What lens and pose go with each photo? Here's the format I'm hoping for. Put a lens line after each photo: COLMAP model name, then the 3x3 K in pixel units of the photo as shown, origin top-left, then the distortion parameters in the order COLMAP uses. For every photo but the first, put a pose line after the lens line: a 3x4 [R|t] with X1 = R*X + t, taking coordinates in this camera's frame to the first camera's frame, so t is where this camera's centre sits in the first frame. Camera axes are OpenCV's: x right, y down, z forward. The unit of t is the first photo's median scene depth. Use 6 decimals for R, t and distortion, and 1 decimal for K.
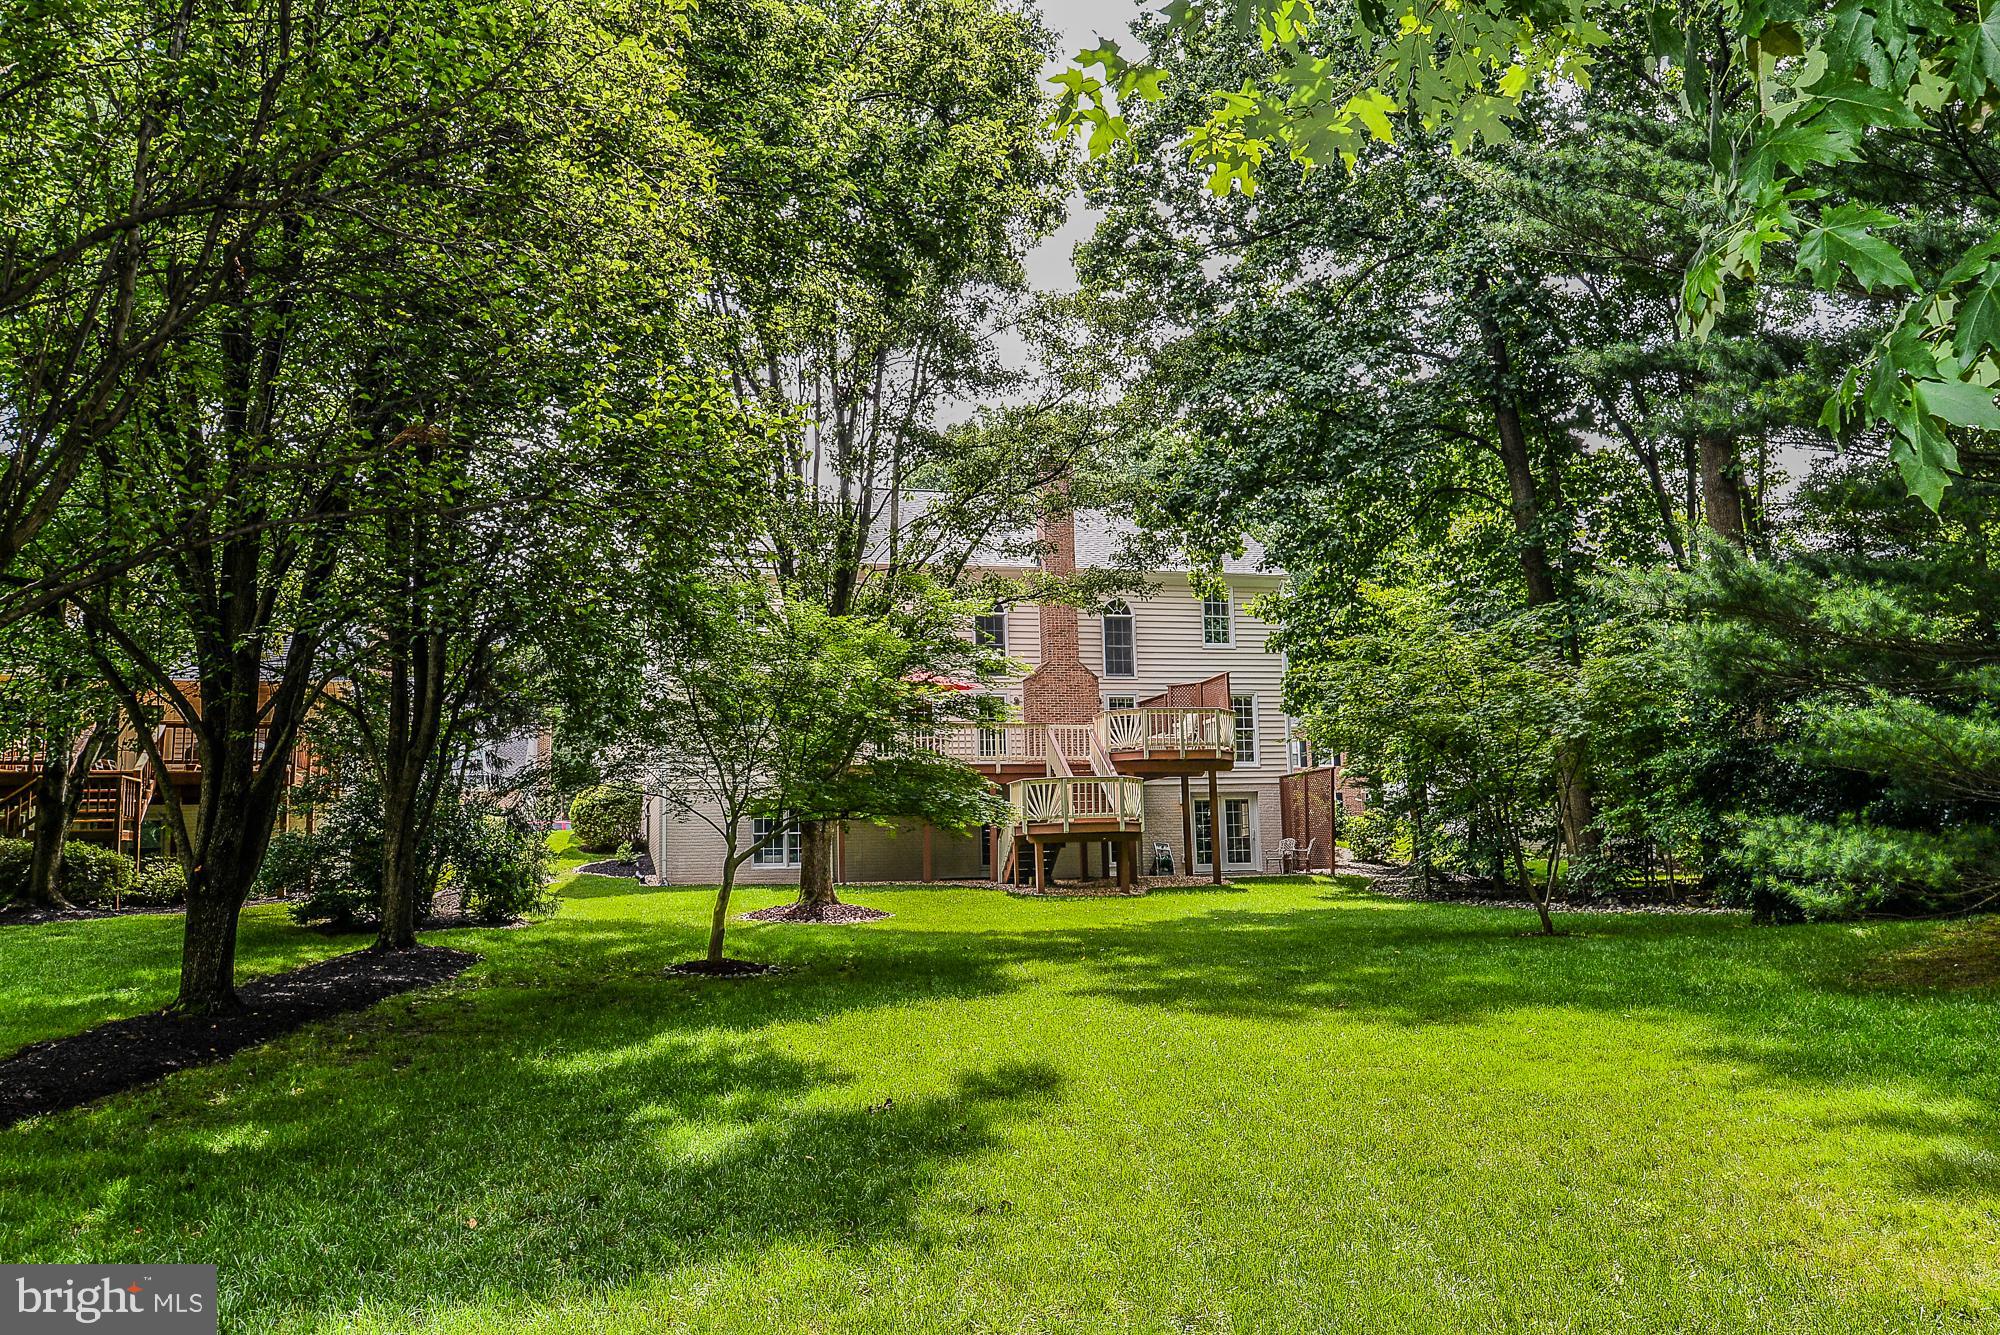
lens RADIAL K [[1587.6, 0, 1003.6], [0, 1587.6, 675.2], [0, 0, 1]] dist [-0.040209, 0.011350]
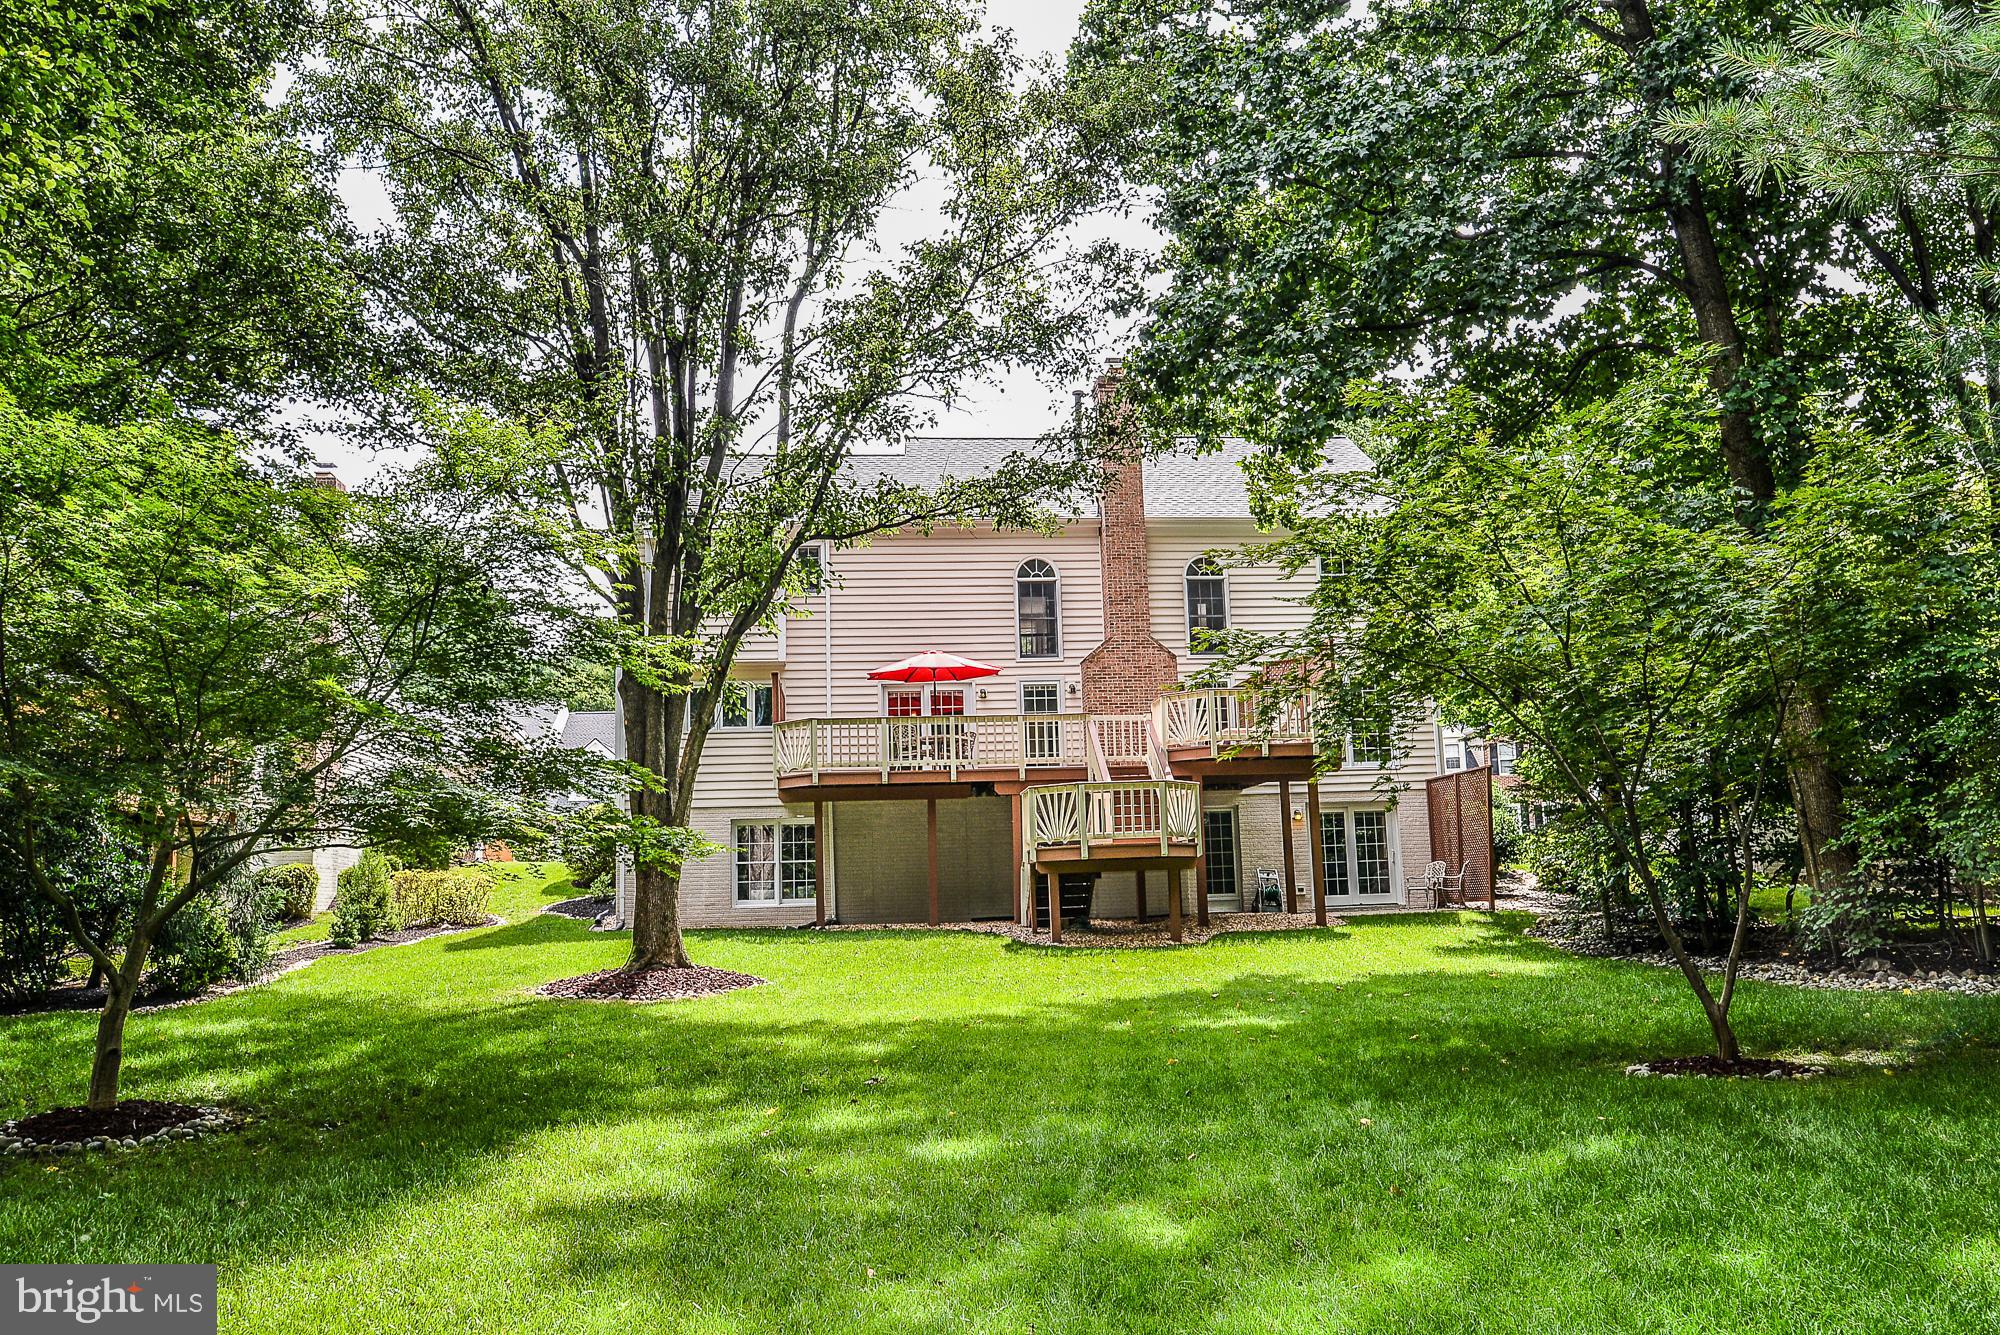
lens RADIAL K [[1587.6, 0, 1000.2], [0, 1587.6, 657.6], [0, 0, 1]] dist [-0.040209, 0.011350]
pose [[0.987160, -0.029981, -0.156893, 0.106823], [0.026207, 0.999317, -0.026067, 0.022661], [0.157568, 0.021621, 0.987271, 0.248630]]
